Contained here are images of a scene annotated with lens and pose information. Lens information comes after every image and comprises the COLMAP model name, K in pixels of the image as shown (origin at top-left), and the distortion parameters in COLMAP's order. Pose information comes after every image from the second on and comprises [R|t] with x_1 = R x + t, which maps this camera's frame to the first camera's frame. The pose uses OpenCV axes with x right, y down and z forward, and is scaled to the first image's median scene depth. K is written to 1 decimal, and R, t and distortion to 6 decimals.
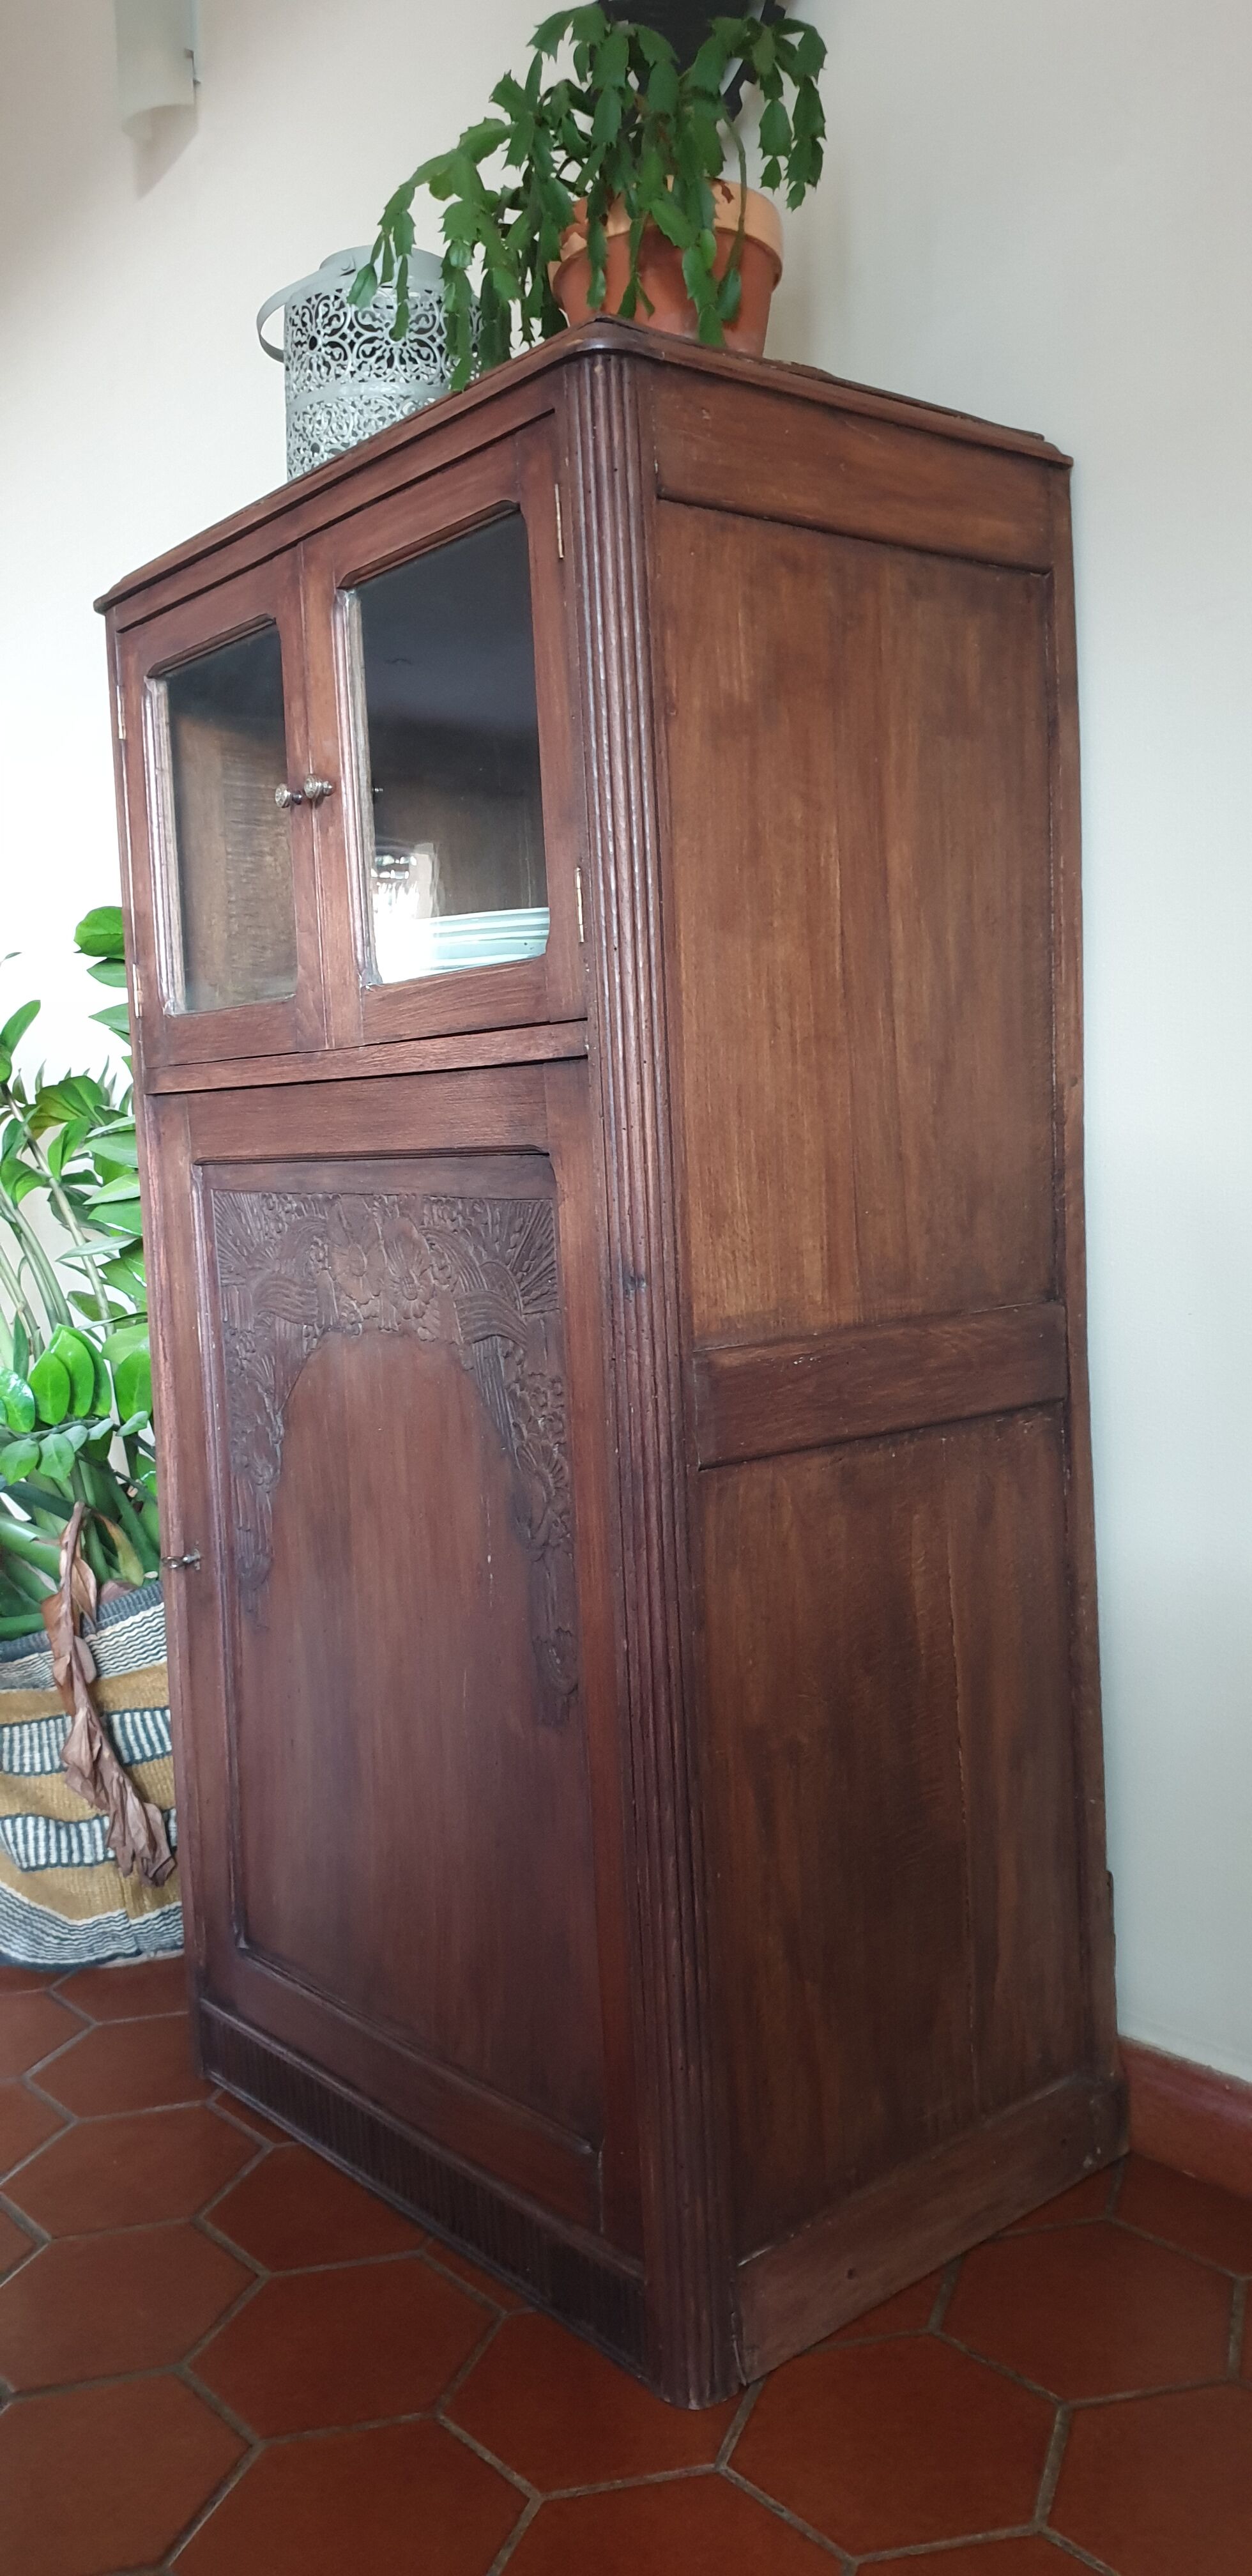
lens RADIAL K [[2025.0, 0, 626.0], [0, 2025.0, 1288.0], [0, 0, 1]] dist [0.011128, -0.003579]
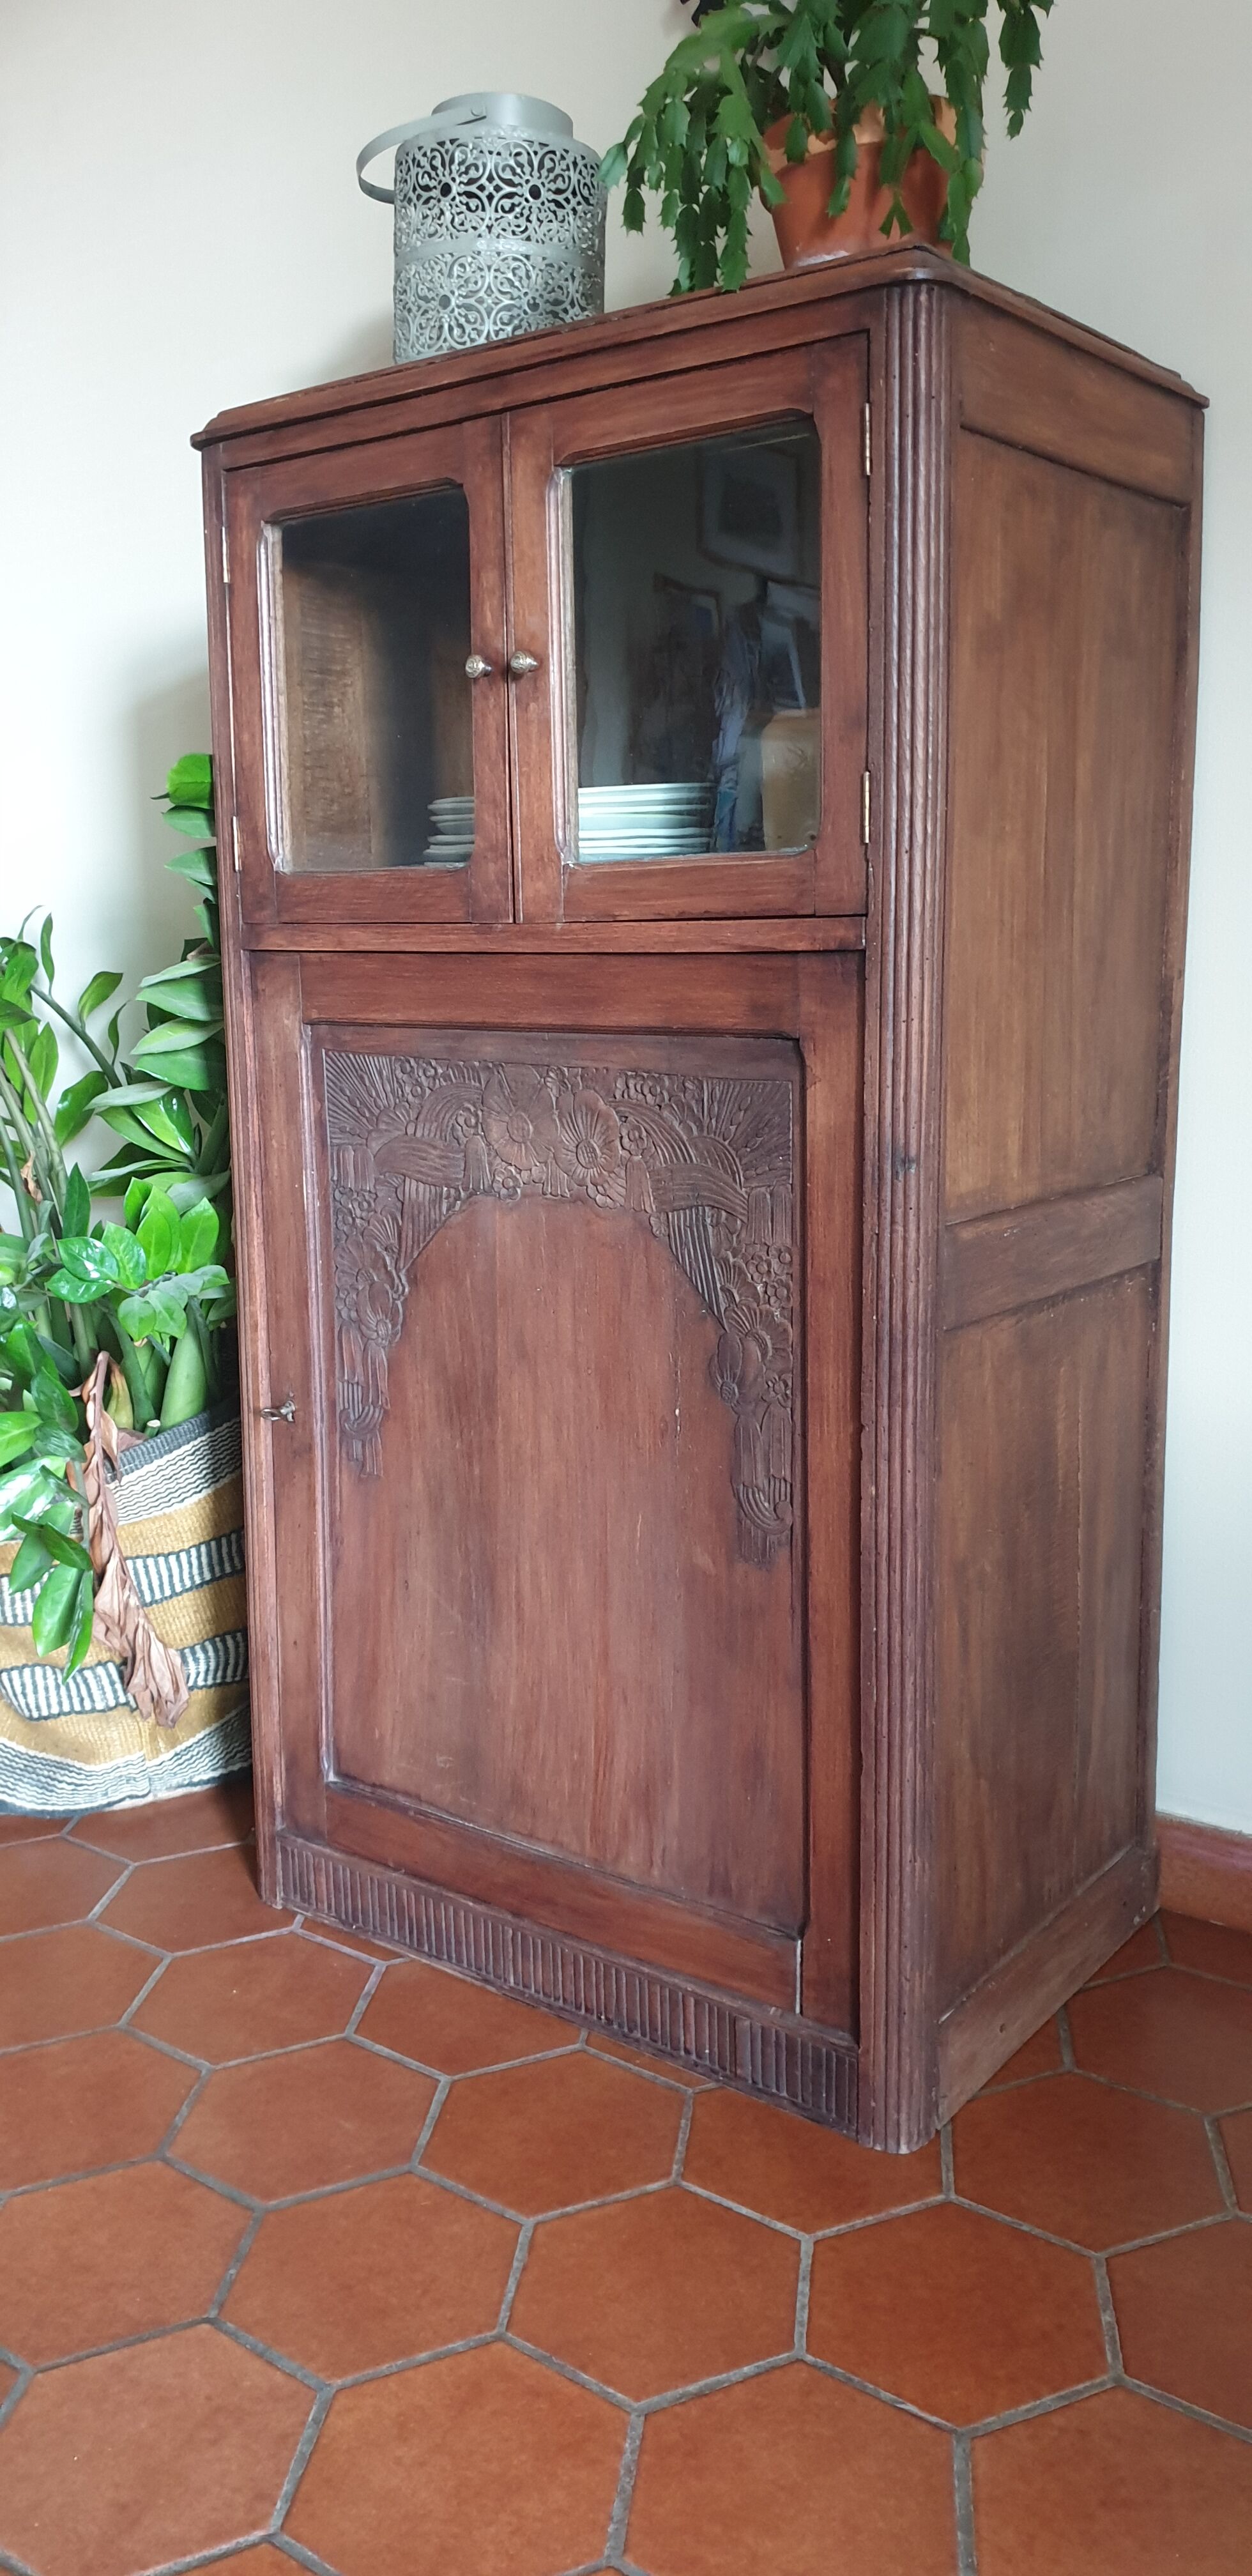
lens RADIAL K [[2030.5, 0, 621.5], [0, 2030.5, 1271.5], [0, 0, 1]] dist [0.056143, -0.131022]
pose [[0.973947, -0.002515, 0.226761, -0.330940], [-0.016507, 0.996500, 0.081951, -0.027097], [-0.226174, -0.083559, 0.970496, -0.029329]]
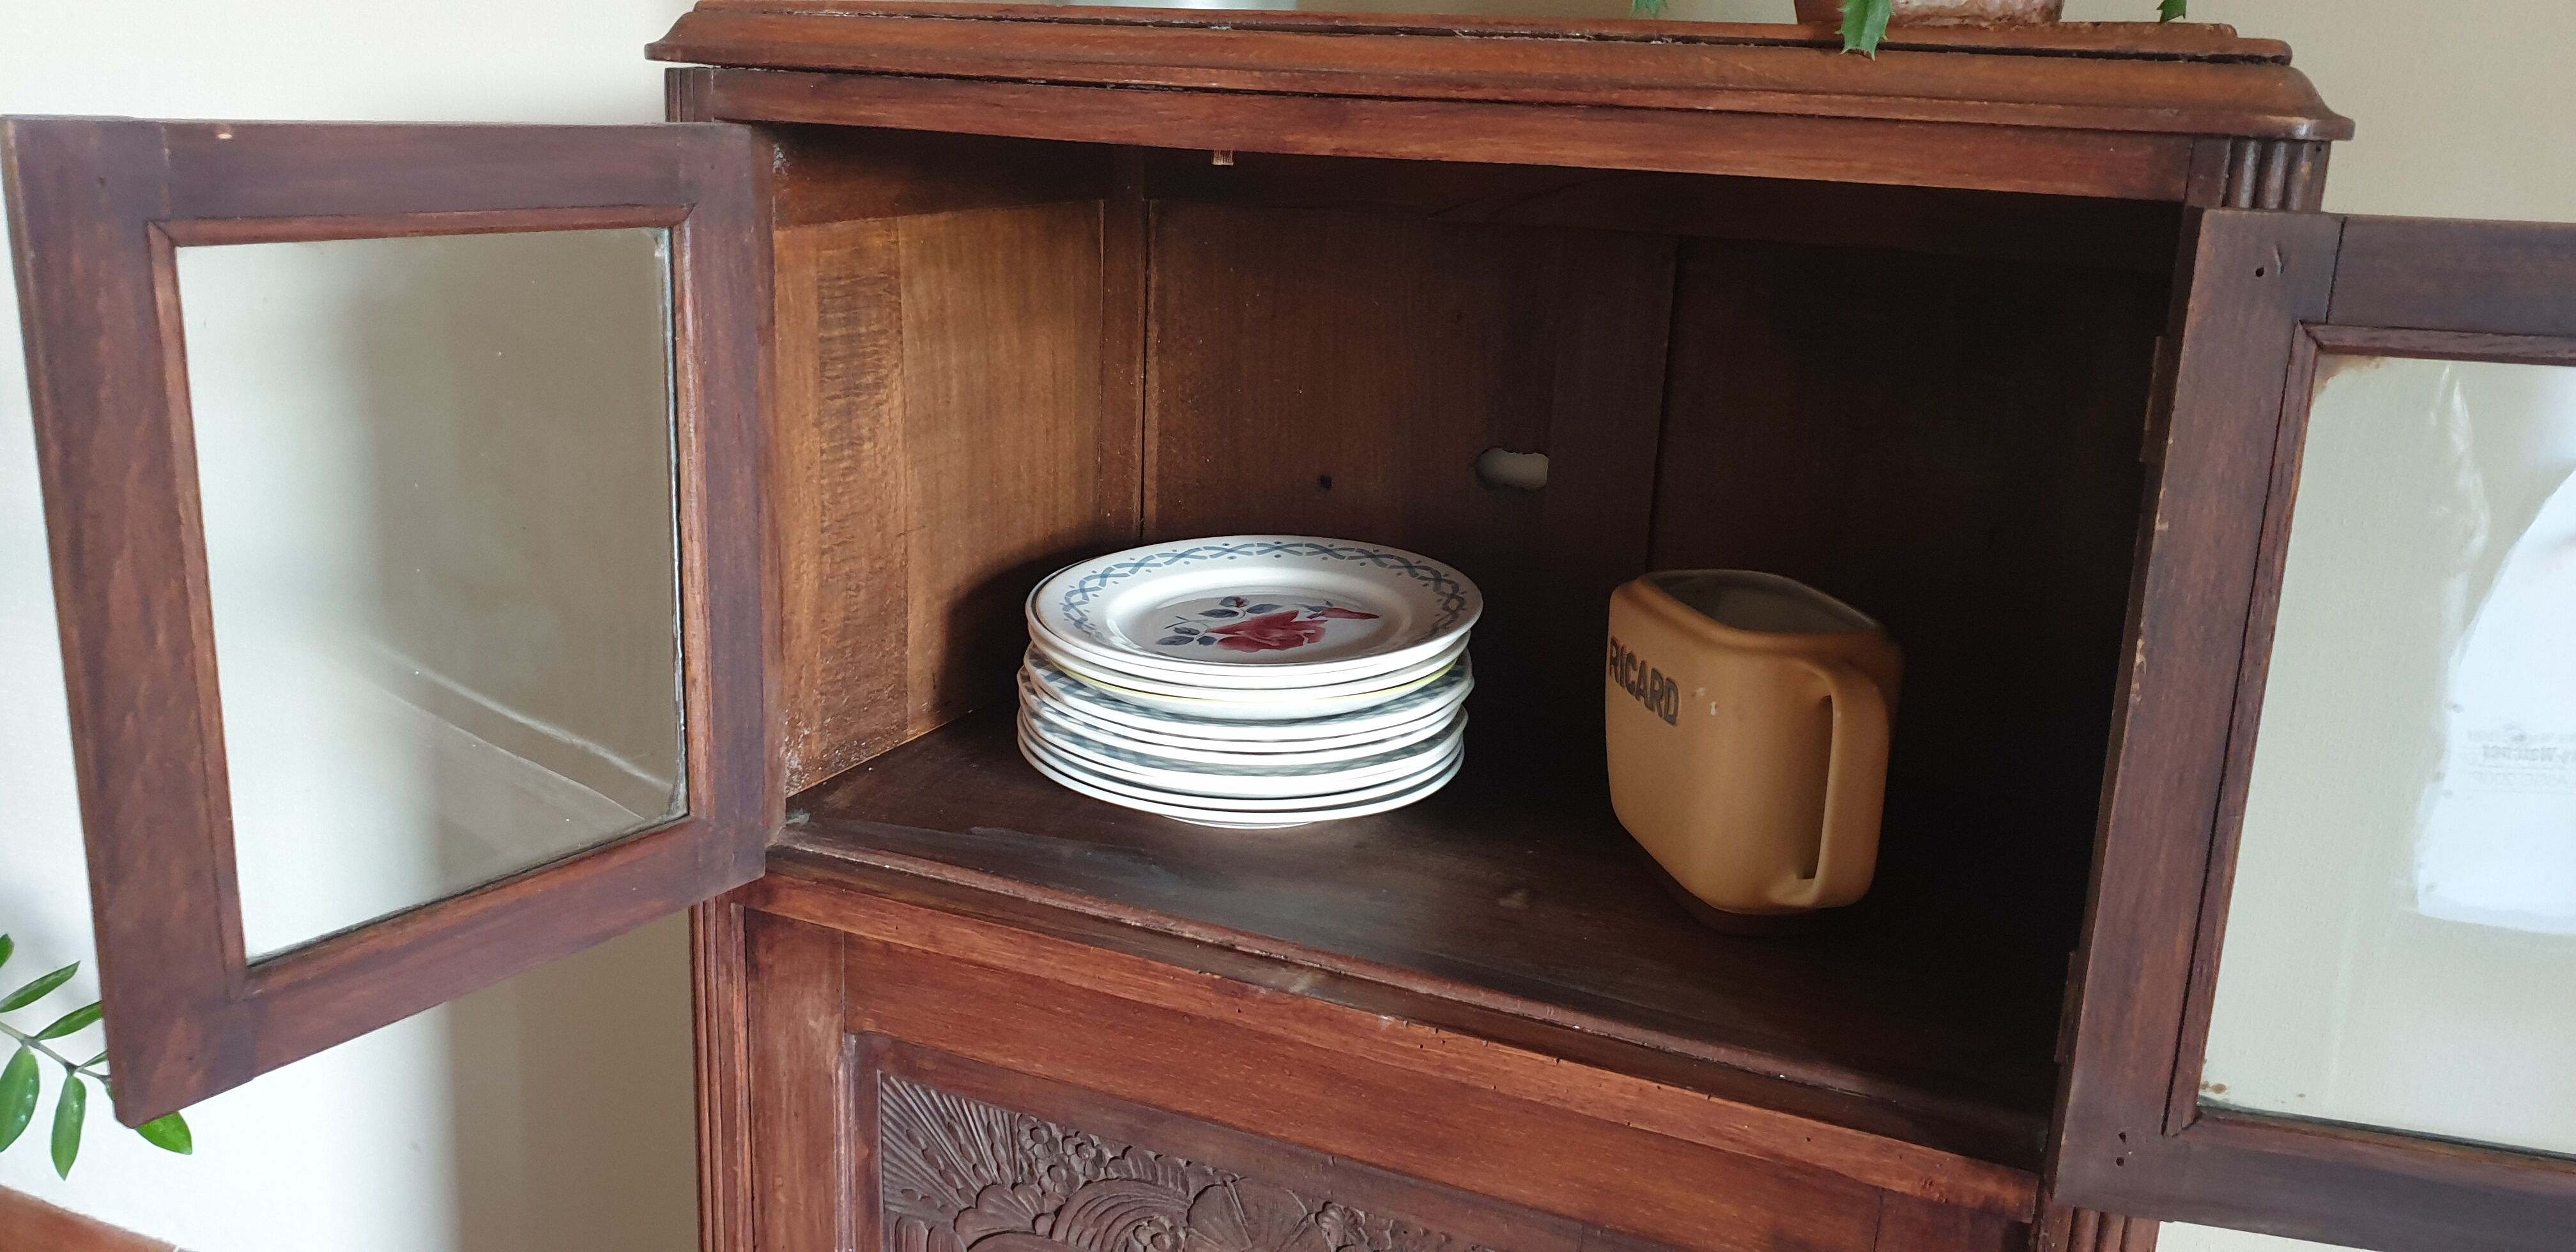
lens RADIAL K [[1915.9, 0, 1277.6], [0, 1915.9, 526.9], [0, 0, 1]] dist [0.123538, -0.000331]
pose [[0.890114, -0.021978, 0.455208, -0.411443], [-0.046855, 0.989130, 0.139376, -0.339138], [-0.453324, -0.145389, 0.879409, 0.520237]]
